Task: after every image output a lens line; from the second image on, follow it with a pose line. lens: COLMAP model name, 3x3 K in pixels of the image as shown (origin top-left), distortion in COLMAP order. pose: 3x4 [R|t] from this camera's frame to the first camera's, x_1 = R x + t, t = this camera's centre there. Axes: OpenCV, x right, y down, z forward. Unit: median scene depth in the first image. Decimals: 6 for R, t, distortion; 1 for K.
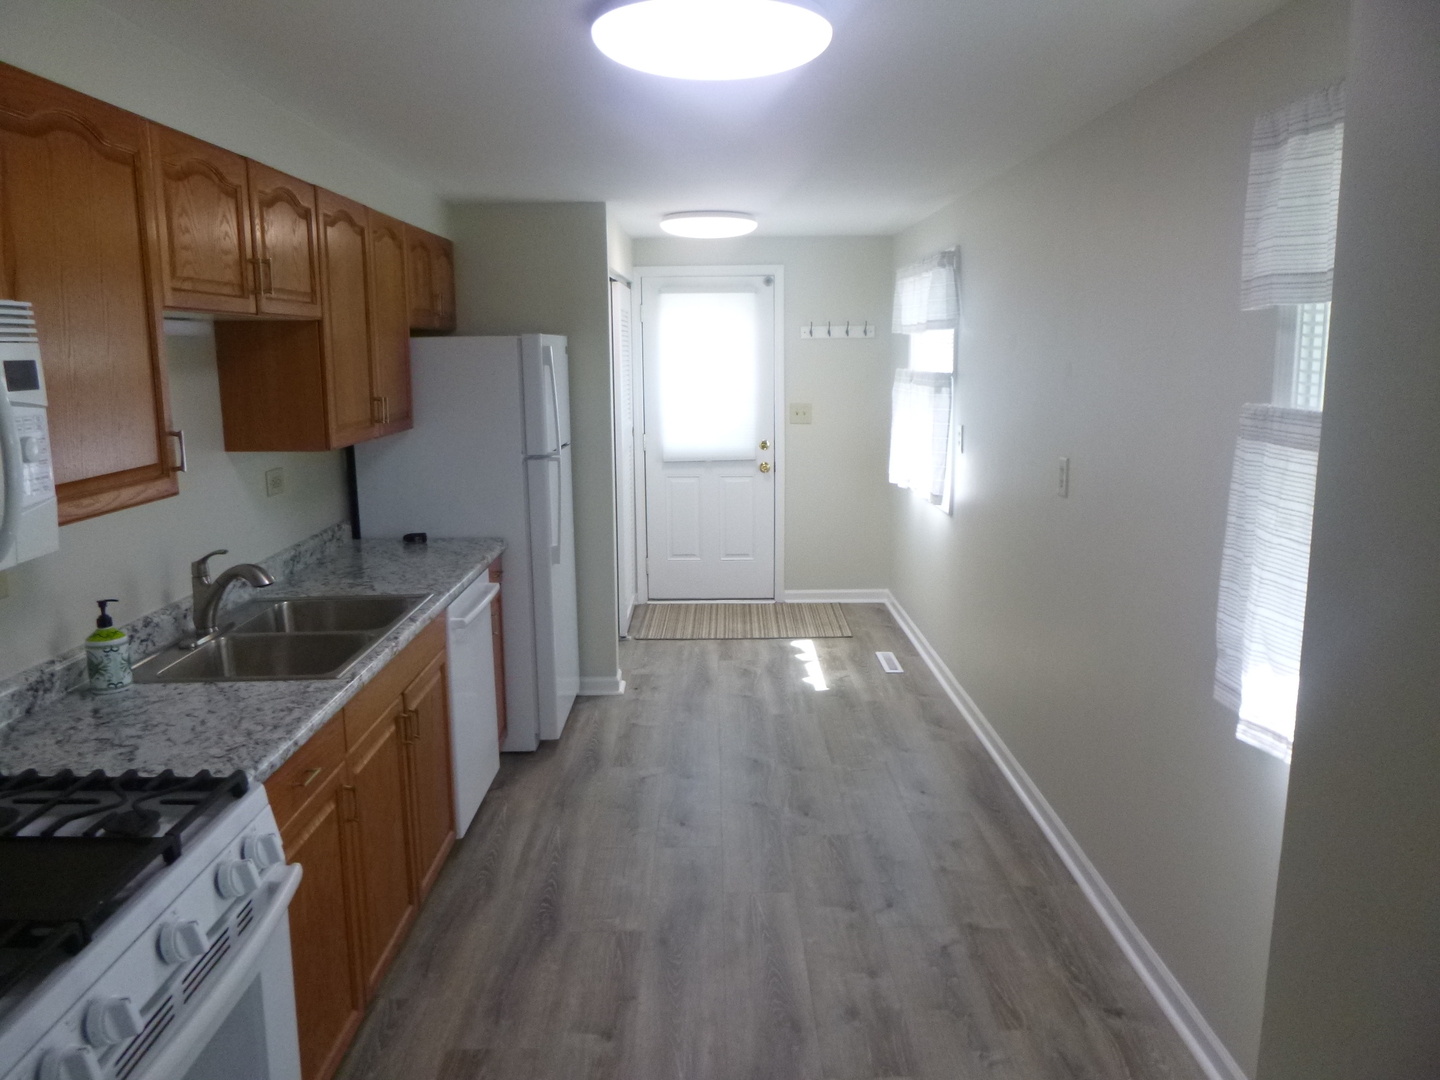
lens RADIAL K [[1055.4, 0, 742.9], [0, 1055.4, 539.9], [0, 0, 1]] dist [-0.034916, 0.006994]
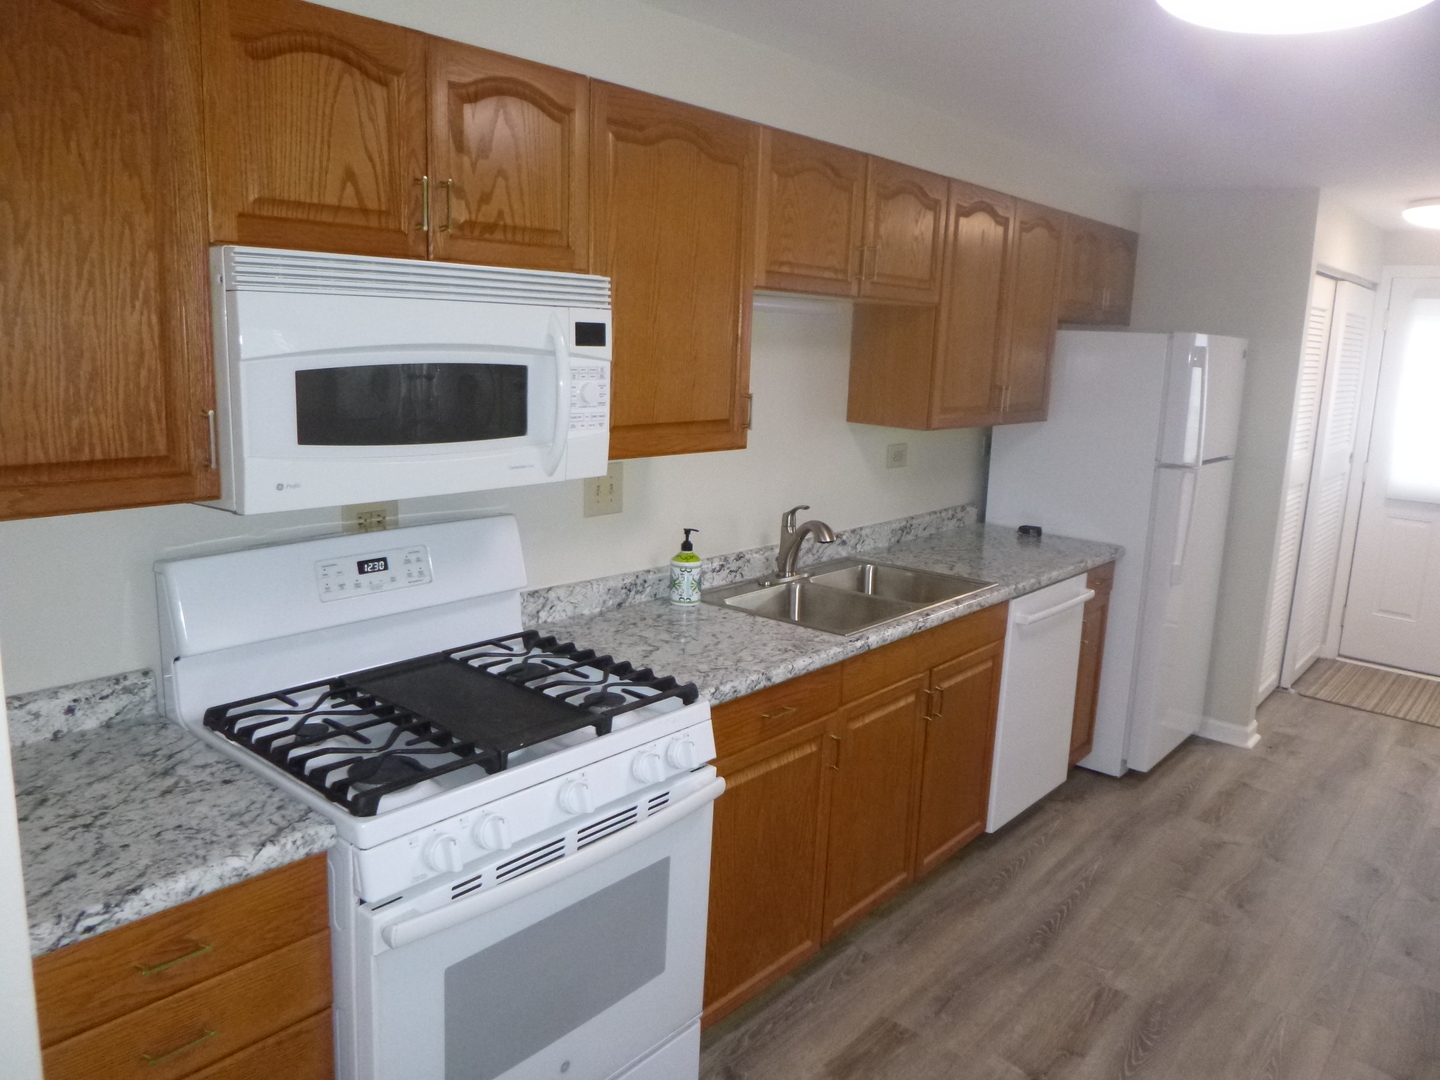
lens RADIAL K [[1055.4, 0, 720.6], [0, 1055.4, 546.1], [0, 0, 1]] dist [-0.034916, 0.006994]
pose [[0.742838, 0.168682, -0.647872, 0.157212], [-0.165519, 0.983968, 0.066408, -0.007345], [0.648688, 0.057904, 0.758849, 0.071433]]
